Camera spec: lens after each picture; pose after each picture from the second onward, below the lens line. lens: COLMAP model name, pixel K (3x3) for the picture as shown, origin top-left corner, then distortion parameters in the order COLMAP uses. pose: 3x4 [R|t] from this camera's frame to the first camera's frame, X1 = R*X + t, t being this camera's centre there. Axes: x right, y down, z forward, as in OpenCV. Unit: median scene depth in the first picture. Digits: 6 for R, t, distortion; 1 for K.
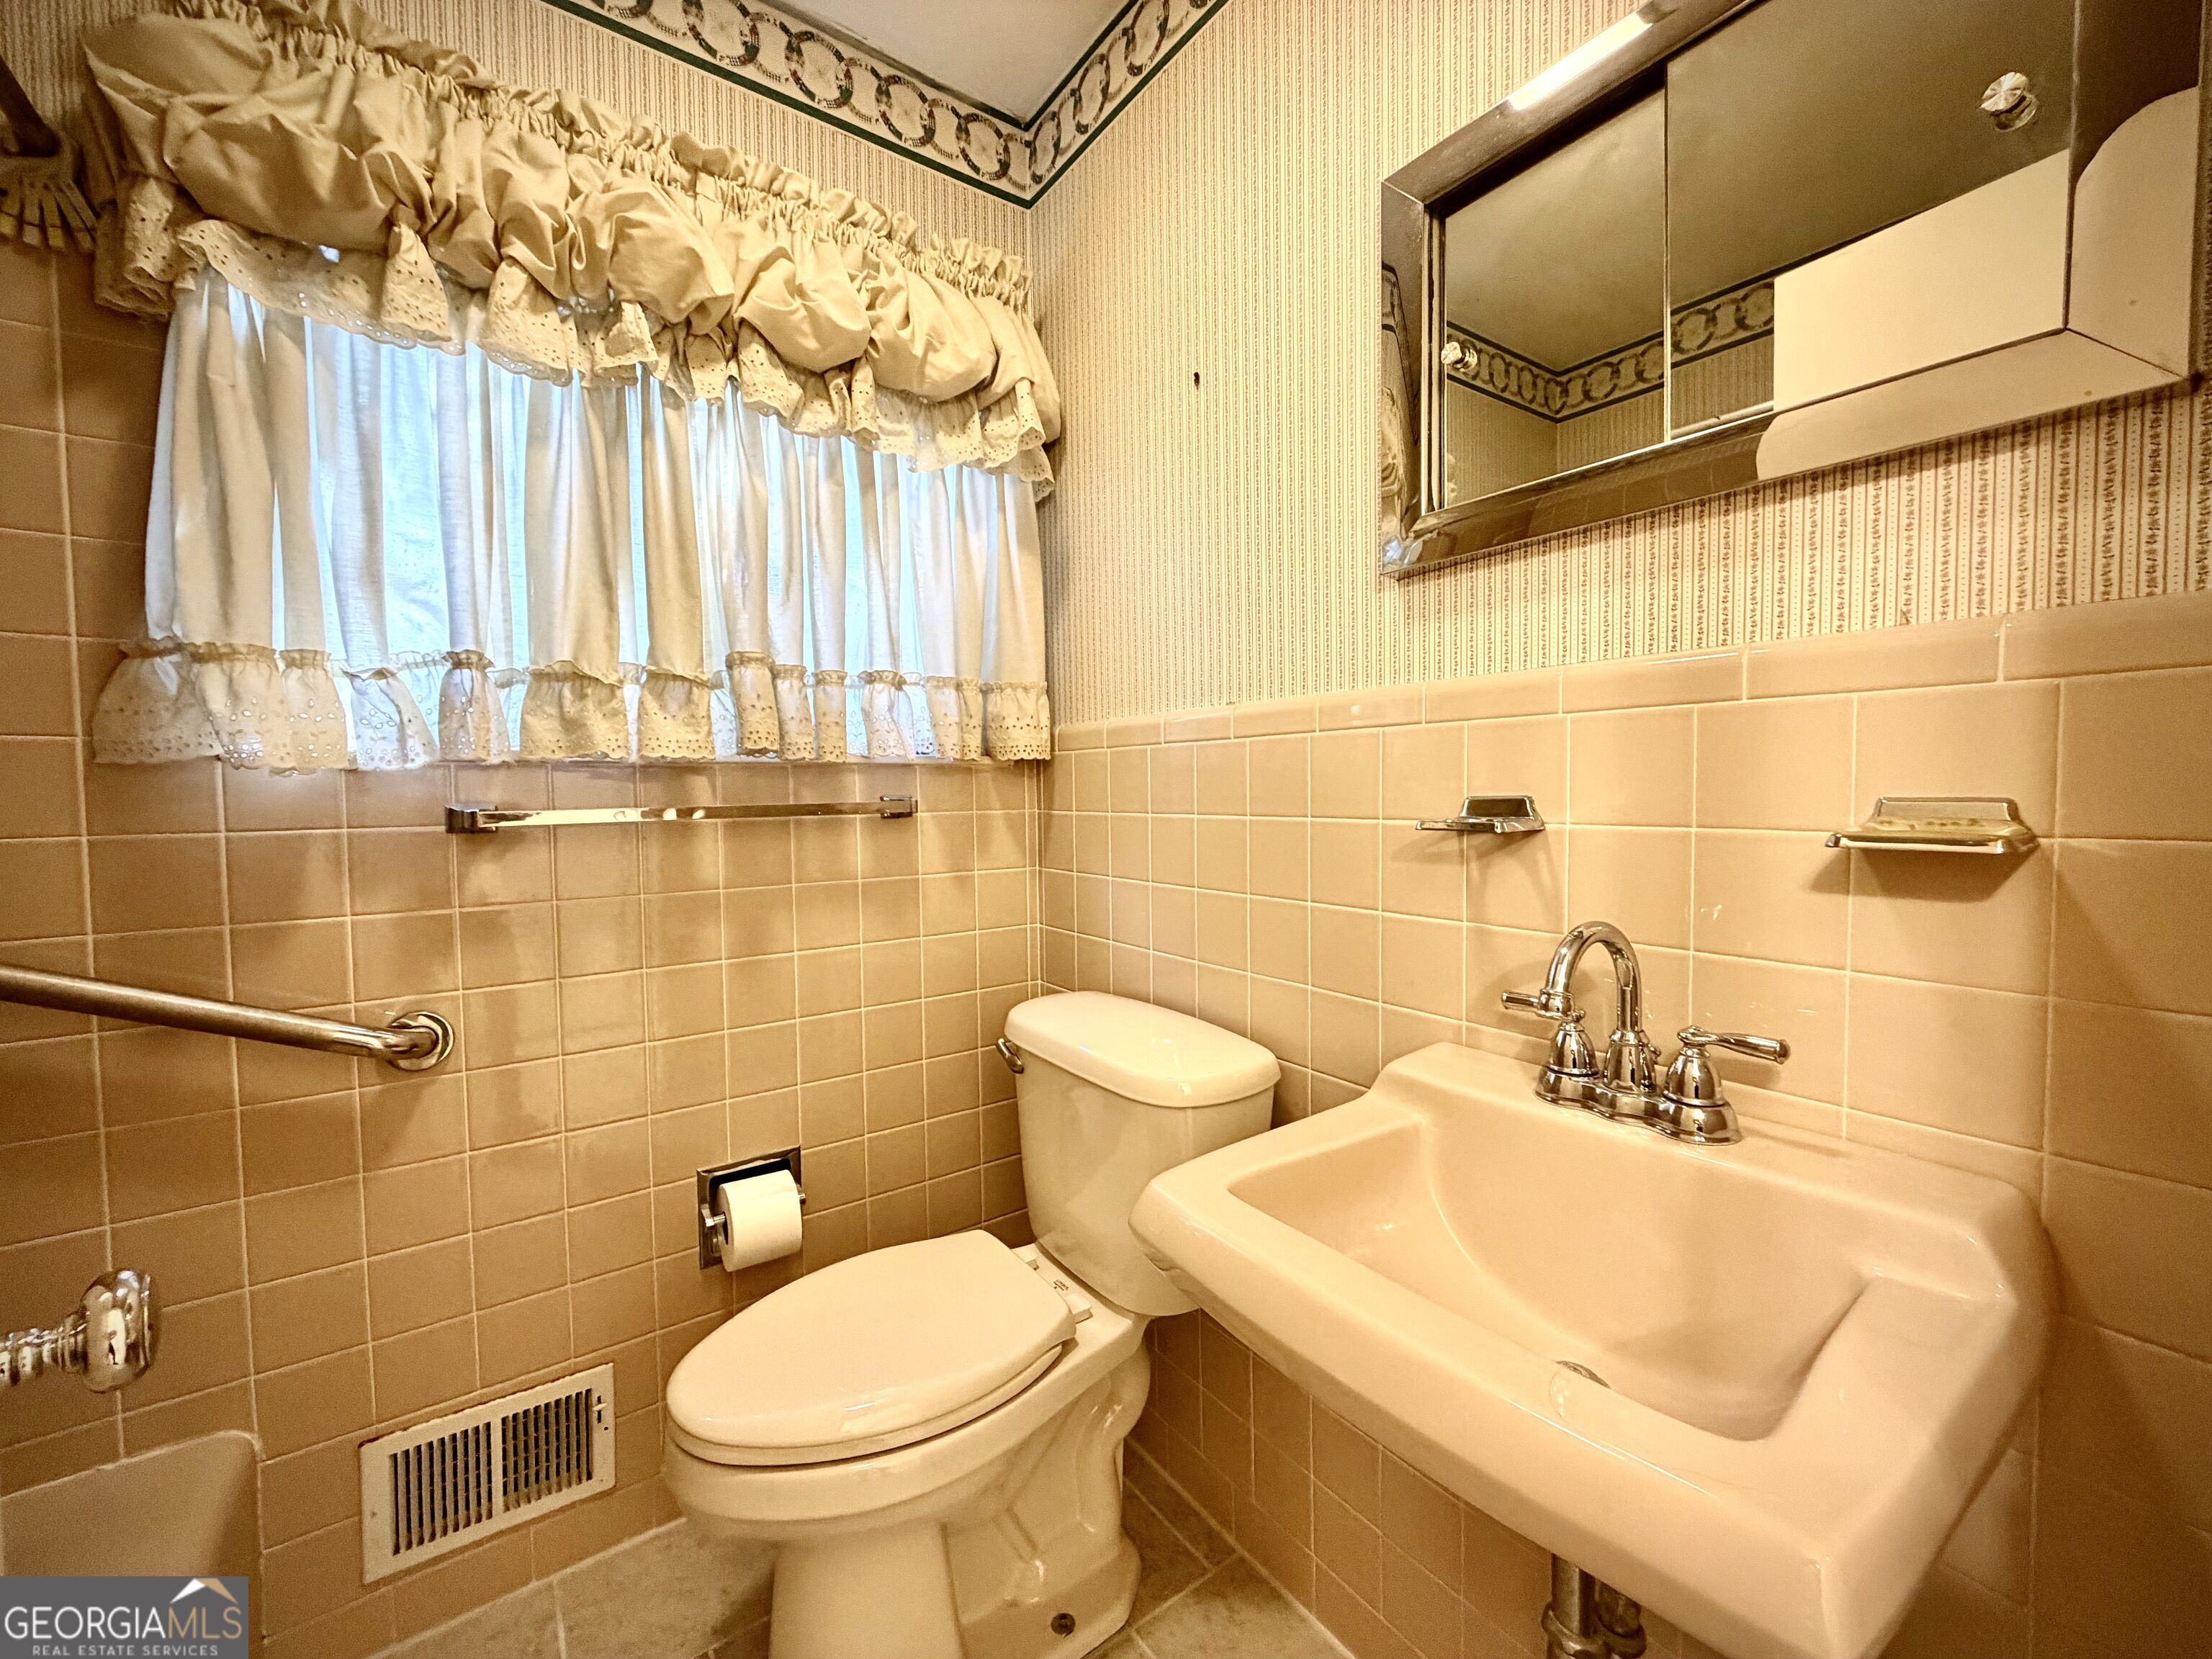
lens RADIAL K [[883.9, 0, 1102.6], [0, 883.9, 823.5], [0, 0, 1]] dist [-0.002242, -0.000115]
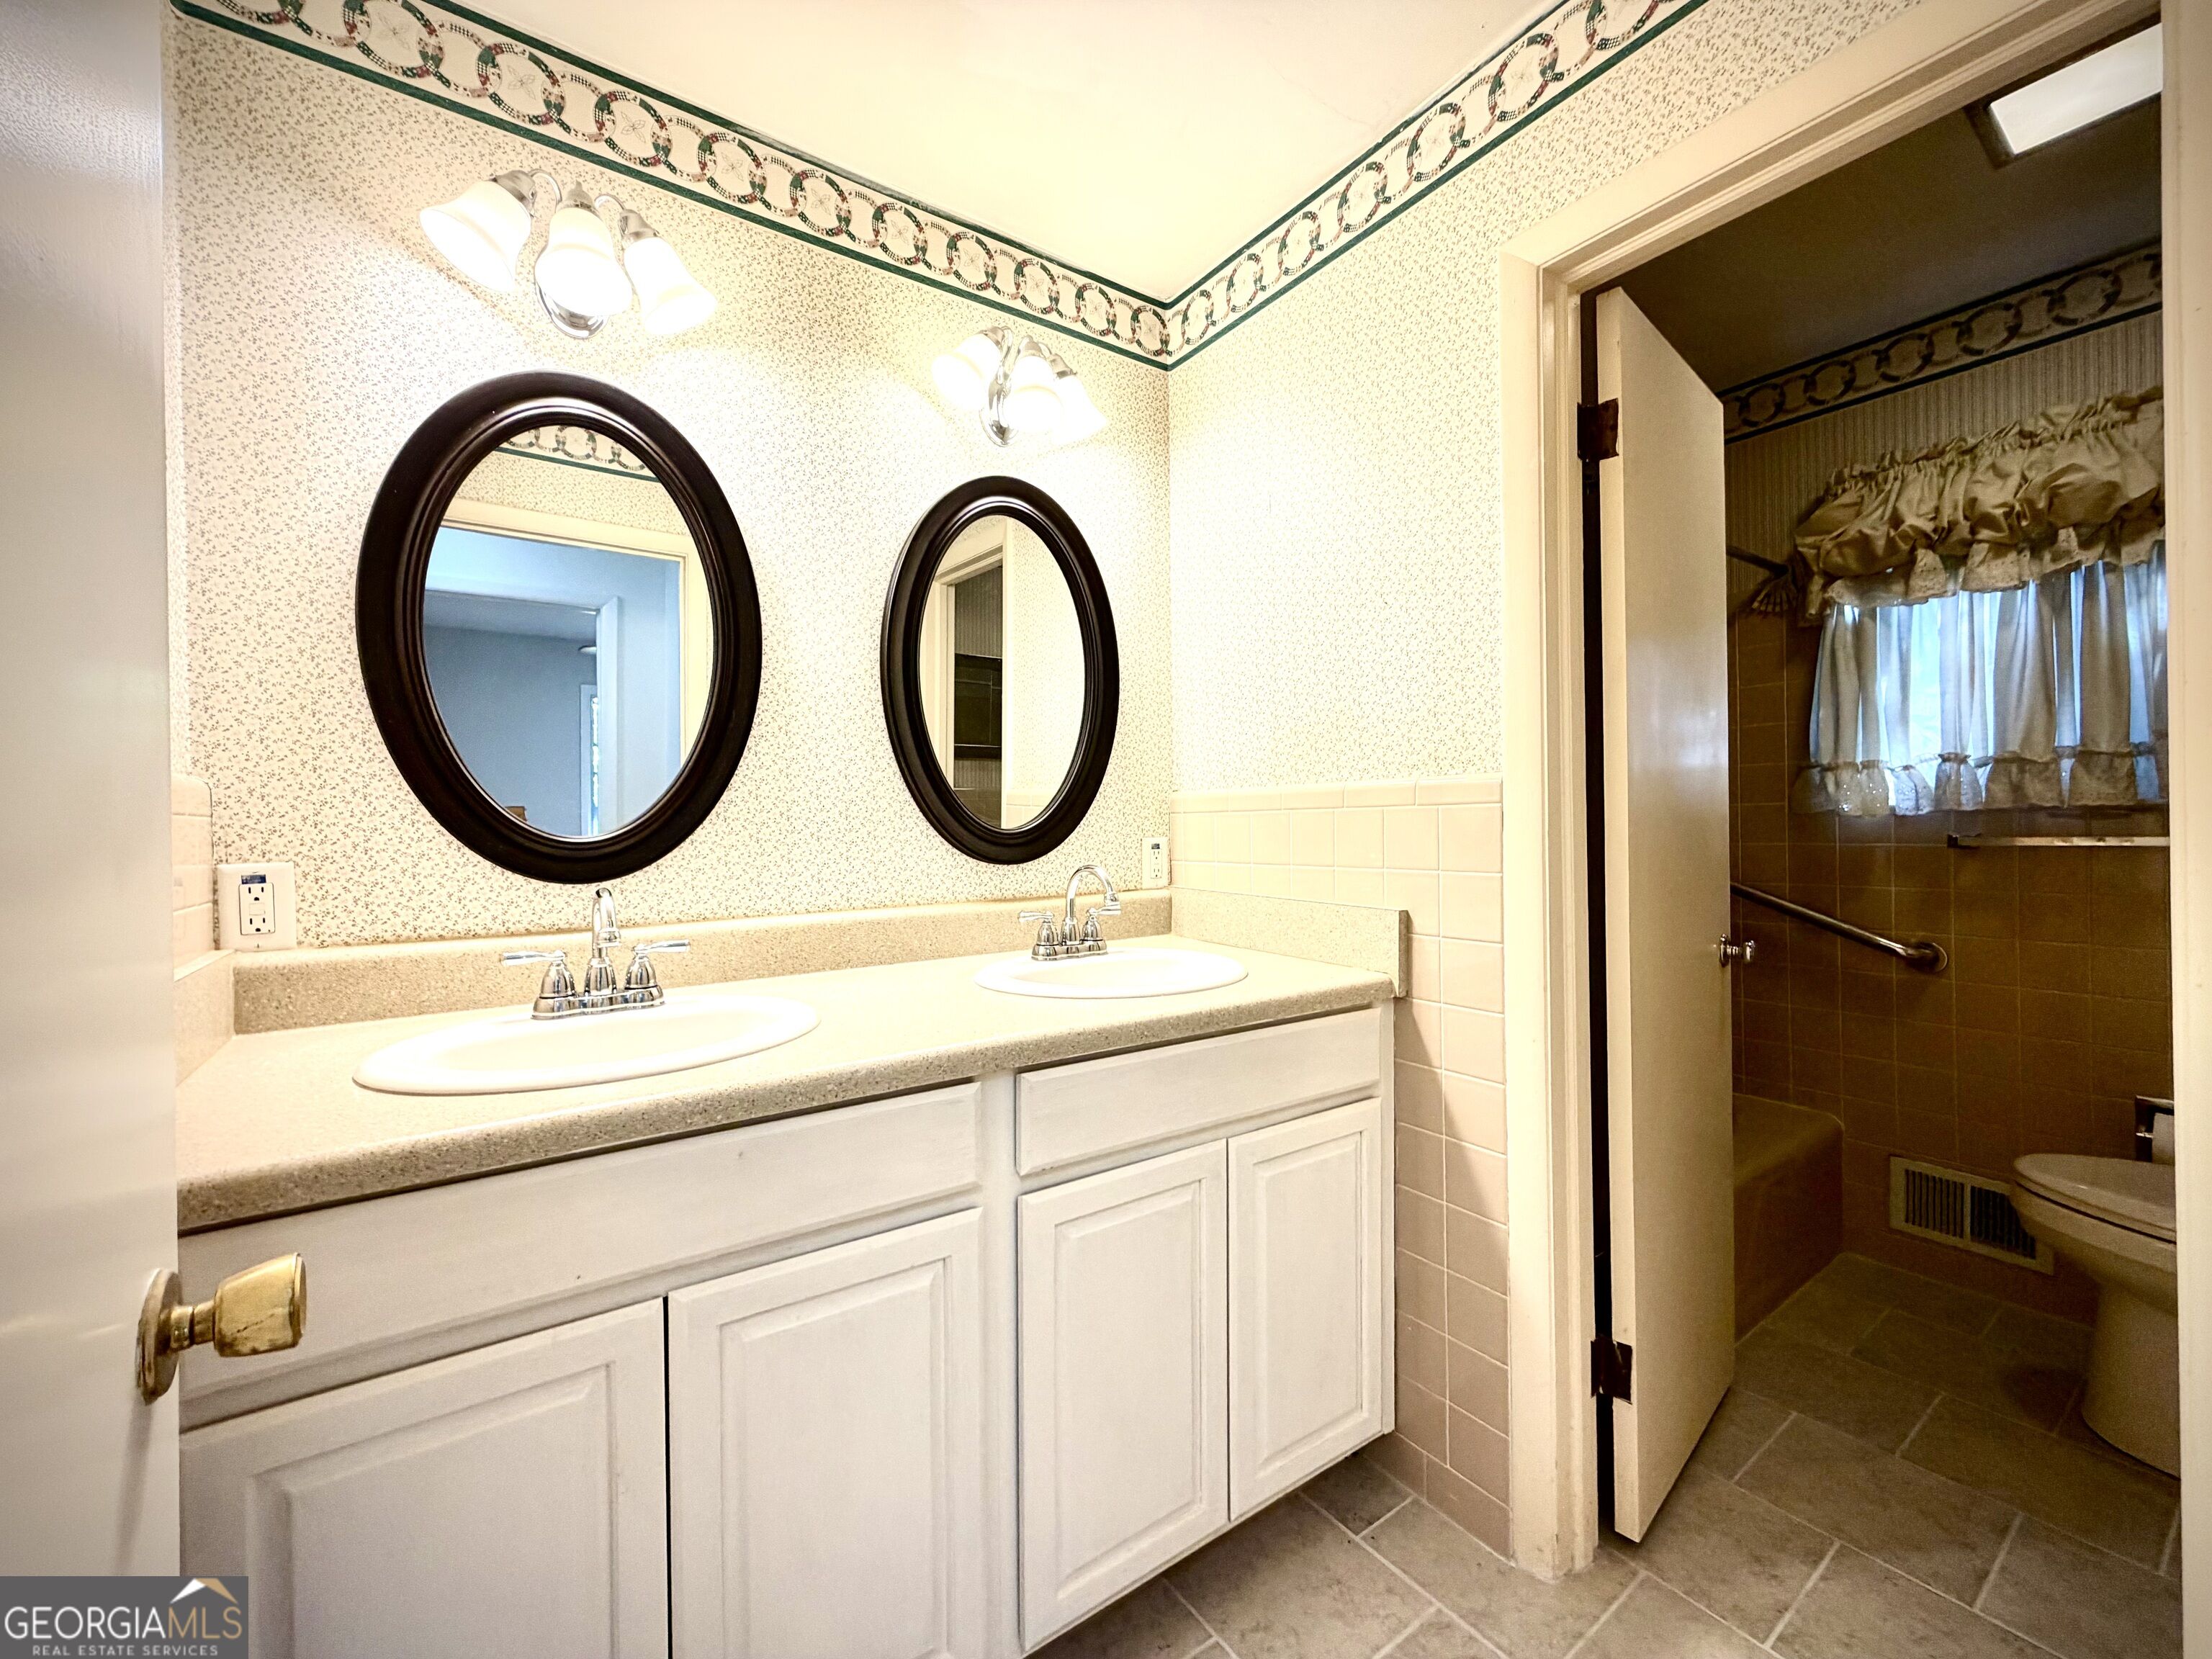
lens RADIAL K [[883.9, 0, 1109.1], [0, 883.9, 817.1], [0, 0, 1]] dist [-0.002242, -0.000115]
pose [[-0.004977, 0.010010, -0.999938, 1.197813], [-0.027276, 0.999576, 0.010142, -0.026437], [0.999616, 0.027325, -0.004702, -0.804803]]
